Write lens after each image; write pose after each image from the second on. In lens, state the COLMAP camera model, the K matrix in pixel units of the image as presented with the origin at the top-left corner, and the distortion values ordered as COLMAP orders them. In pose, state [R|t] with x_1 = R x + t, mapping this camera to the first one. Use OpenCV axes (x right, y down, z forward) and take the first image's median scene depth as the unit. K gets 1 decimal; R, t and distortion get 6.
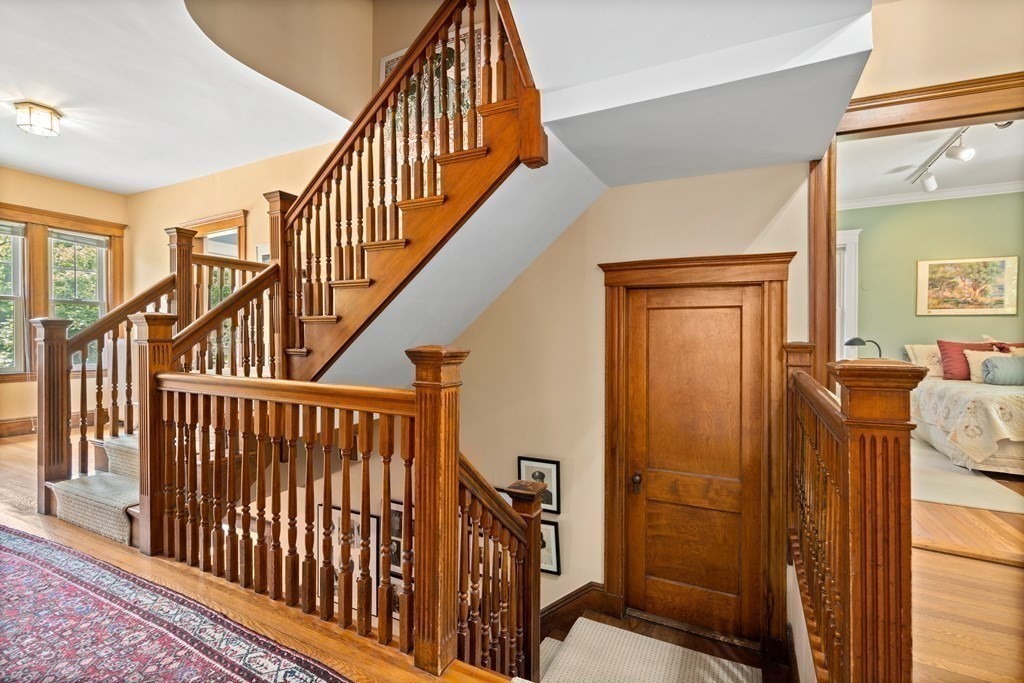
lens RADIAL K [[472.3, 0, 510.0], [0, 472.3, 340.4], [0, 0, 1]] dist [0.000550, 0.000568]
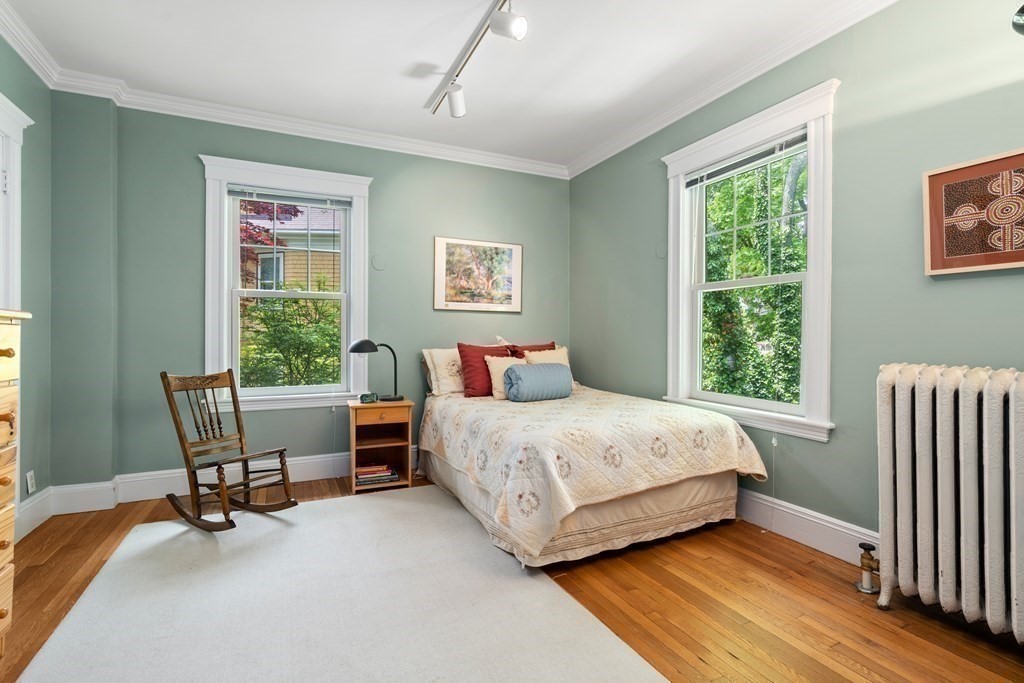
lens RADIAL K [[472.3, 0, 510.1], [0, 472.3, 335.4], [0, 0, 1]] dist [0.000550, 0.000568]
pose [[0.611120, -0.000175, 0.791538, 0.369175], [0.004049, 0.999988, -0.002905, -0.009339], [-0.791527, 0.004980, 0.611114, 0.483718]]
